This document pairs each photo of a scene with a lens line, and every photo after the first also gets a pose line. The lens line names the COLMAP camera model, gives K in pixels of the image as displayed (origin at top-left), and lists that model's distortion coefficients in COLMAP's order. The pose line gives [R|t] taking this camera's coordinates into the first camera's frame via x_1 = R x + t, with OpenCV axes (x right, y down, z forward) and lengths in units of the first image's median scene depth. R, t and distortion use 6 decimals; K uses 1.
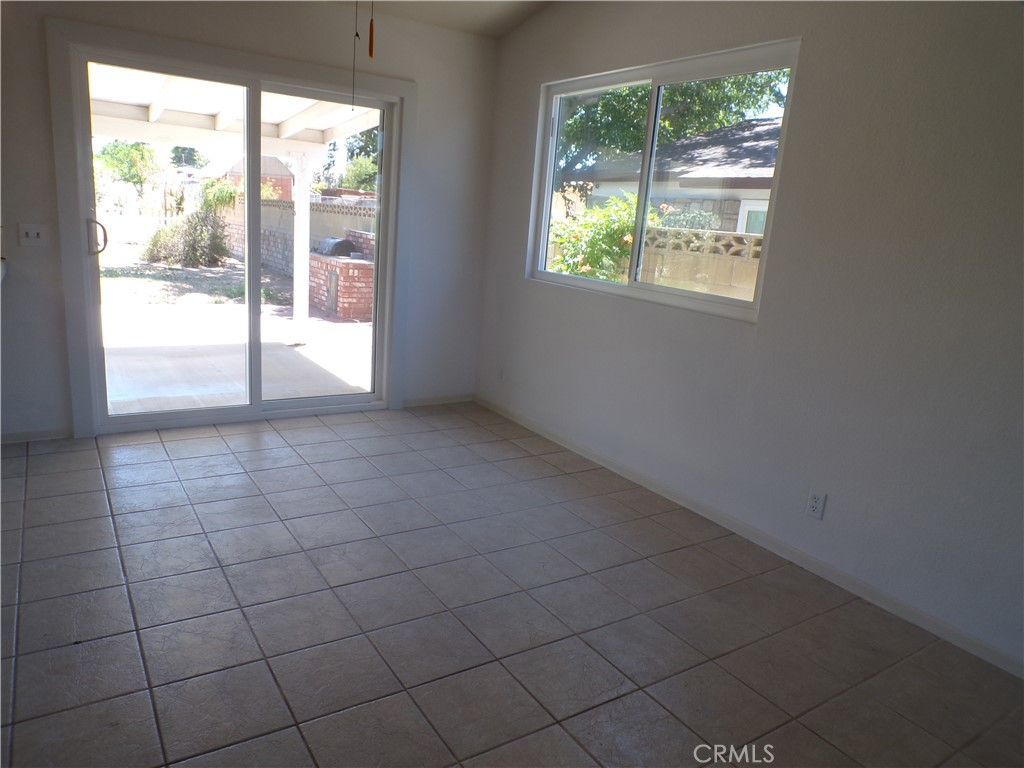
lens RADIAL K [[698.0, 0, 505.4], [0, 698.0, 386.8], [0, 0, 1]] dist [-0.045024, 0.017960]
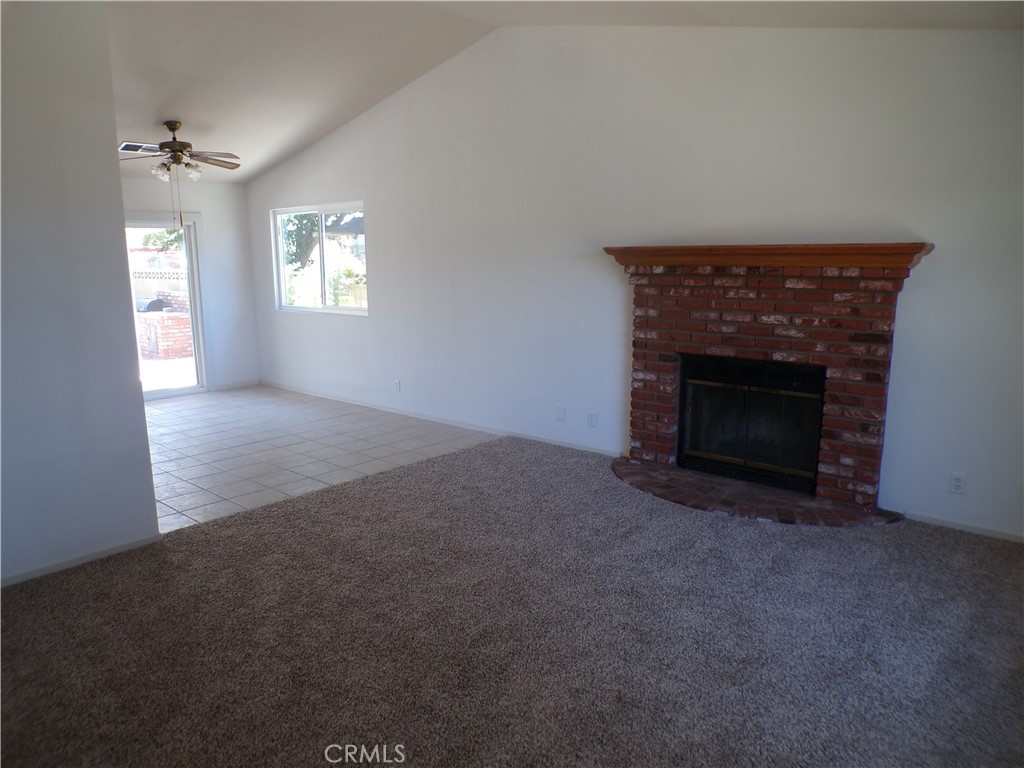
lens RADIAL K [[698.0, 0, 505.3], [0, 698.0, 388.6], [0, 0, 1]] dist [-0.045024, 0.017960]
pose [[0.960339, -0.133907, 0.244577, 0.107153], [0.143717, 0.989360, -0.022629, 0.145853], [-0.238945, 0.056881, 0.969366, -0.750765]]
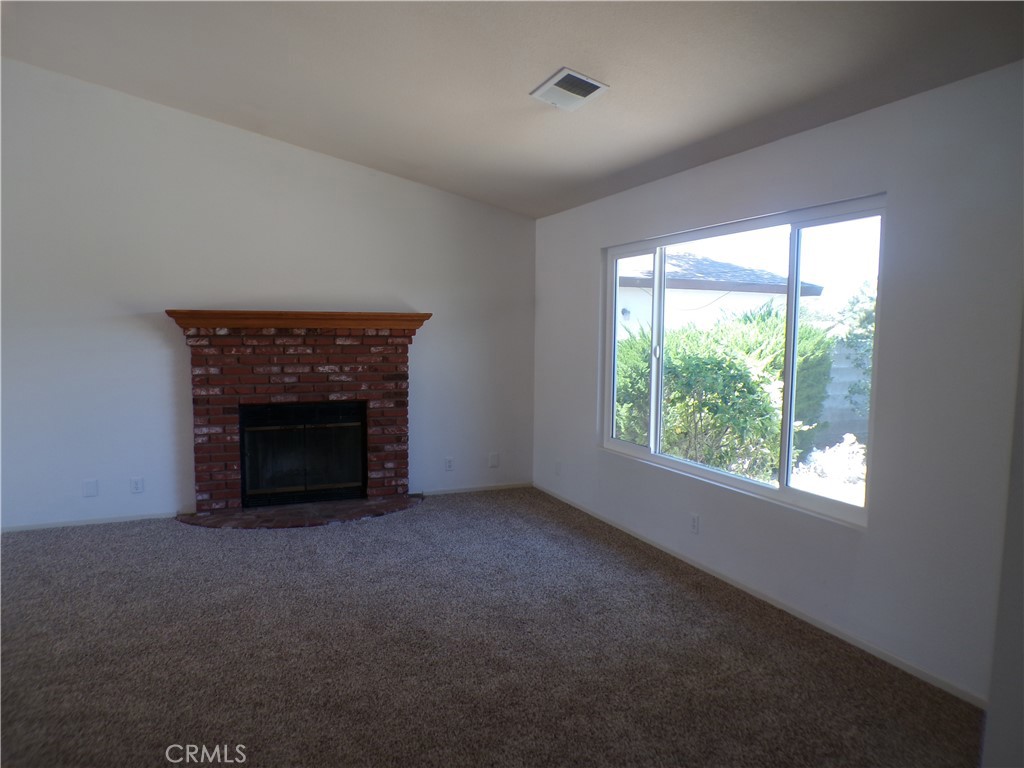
lens RADIAL K [[698.0, 0, 511.3], [0, 698.0, 383.4], [0, 0, 1]] dist [-0.045024, 0.017960]
pose [[0.178594, -0.153998, 0.971797, -0.333465], [0.237549, 0.965207, 0.109298, 0.069294], [-0.954817, 0.211330, 0.208962, -0.538397]]
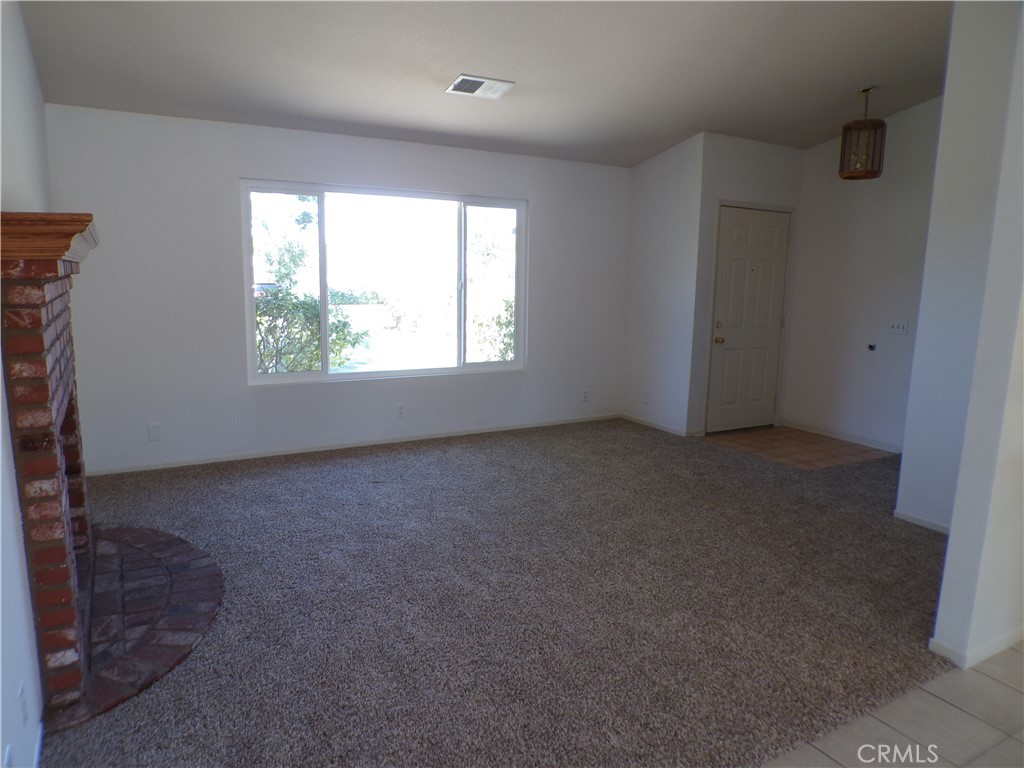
lens RADIAL K [[698.0, 0, 508.7], [0, 698.0, 388.4], [0, 0, 1]] dist [-0.045024, 0.017960]
pose [[-0.993389, -0.109546, 0.034333, 0.226578], [-0.086970, 0.913338, 0.397806, -0.109600], [-0.074935, 0.392190, -0.916827, 0.388830]]
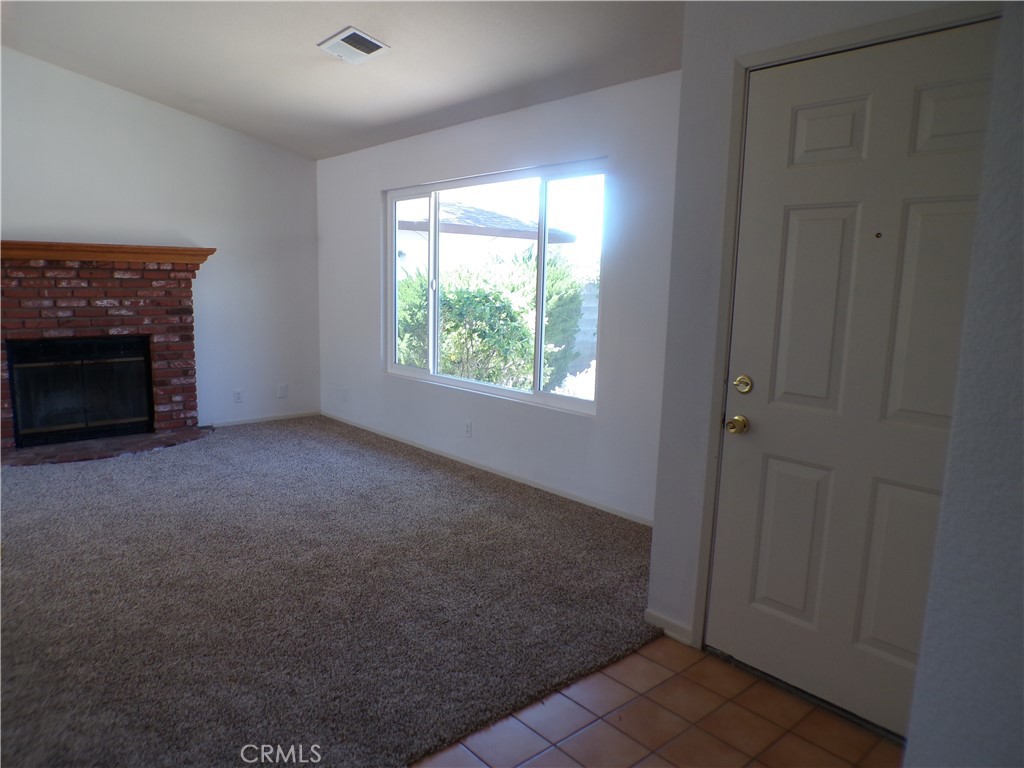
lens RADIAL K [[698.0, 0, 515.0], [0, 698.0, 384.1], [0, 0, 1]] dist [-0.045024, 0.017960]
pose [[-0.143888, -0.228010, 0.962968, -0.453408], [0.201644, 0.945923, 0.254104, 0.073671], [-0.968832, 0.230739, -0.090131, -0.529074]]
